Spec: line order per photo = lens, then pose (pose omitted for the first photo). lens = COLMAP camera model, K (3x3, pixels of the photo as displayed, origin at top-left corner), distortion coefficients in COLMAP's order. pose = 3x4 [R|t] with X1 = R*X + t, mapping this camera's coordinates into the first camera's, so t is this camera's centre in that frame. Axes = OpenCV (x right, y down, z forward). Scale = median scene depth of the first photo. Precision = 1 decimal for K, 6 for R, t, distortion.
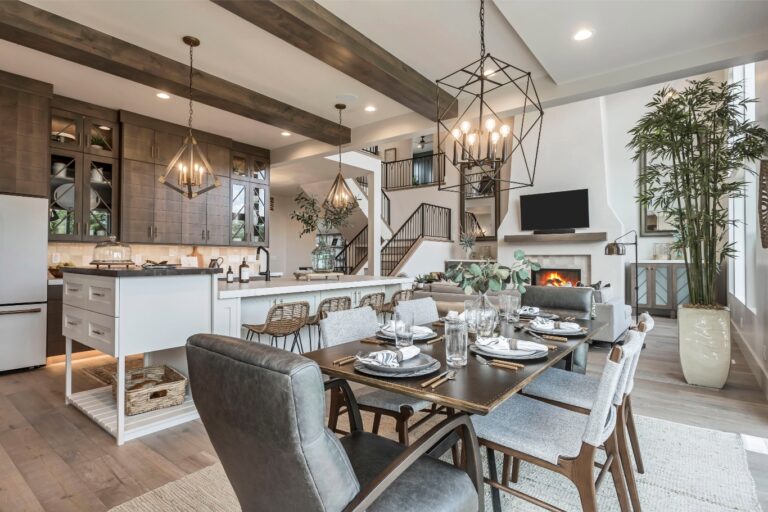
lens RADIAL K [[394.4, 0, 384.0], [0, 394.4, 256.0], [0, 0, 1]] dist [-0.000792, -0.000133]
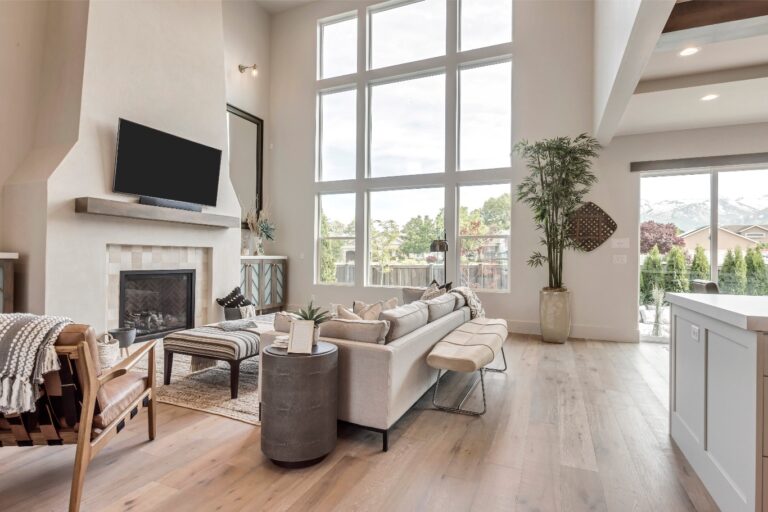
lens RADIAL K [[394.4, 0, 384.0], [0, 394.4, 256.0], [0, 0, 1]] dist [-0.000792, -0.000133]
pose [[-0.246051, -0.000257, 0.969257, -0.203712], [-0.017063, 0.999846, -0.004067, 0.009411], [-0.969107, -0.017539, -0.246018, 0.855784]]
